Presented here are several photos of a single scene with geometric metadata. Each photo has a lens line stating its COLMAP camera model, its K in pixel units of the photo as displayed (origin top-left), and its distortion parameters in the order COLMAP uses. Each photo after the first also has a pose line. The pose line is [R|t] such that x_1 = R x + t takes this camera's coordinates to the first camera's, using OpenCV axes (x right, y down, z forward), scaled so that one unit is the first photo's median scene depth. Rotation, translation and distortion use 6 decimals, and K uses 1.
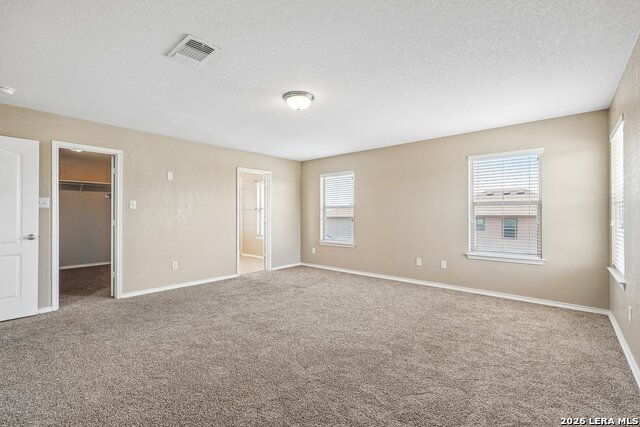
lens RADIAL K [[285.1, 0, 315.2], [0, 285.1, 214.9], [0, 0, 1]] dist [-0.002945, 0.000106]
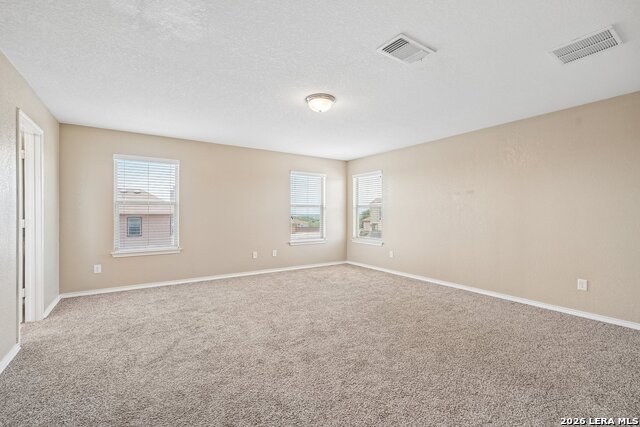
lens RADIAL K [[285.1, 0, 315.2], [0, 285.1, 214.9], [0, 0, 1]] dist [-0.002945, 0.000106]
pose [[0.257252, -0.001323, 0.966344, -0.831637], [0.000769, 0.999999, 0.001164, 0.005620], [-0.966344, 0.000443, 0.257253, 0.595808]]
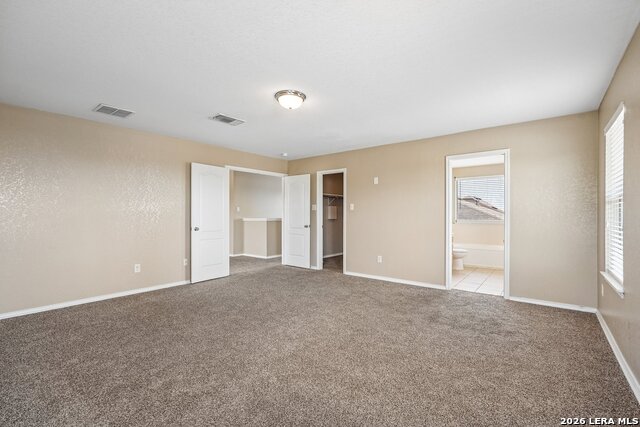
lens RADIAL K [[285.1, 0, 315.2], [0, 285.1, 214.9], [0, 0, 1]] dist [-0.002945, 0.000106]
pose [[0.049296, 0.001785, -0.998783, 0.742008], [-0.000562, 0.999998, 0.001759, -0.000389], [0.998784, 0.000475, 0.049296, 0.820747]]
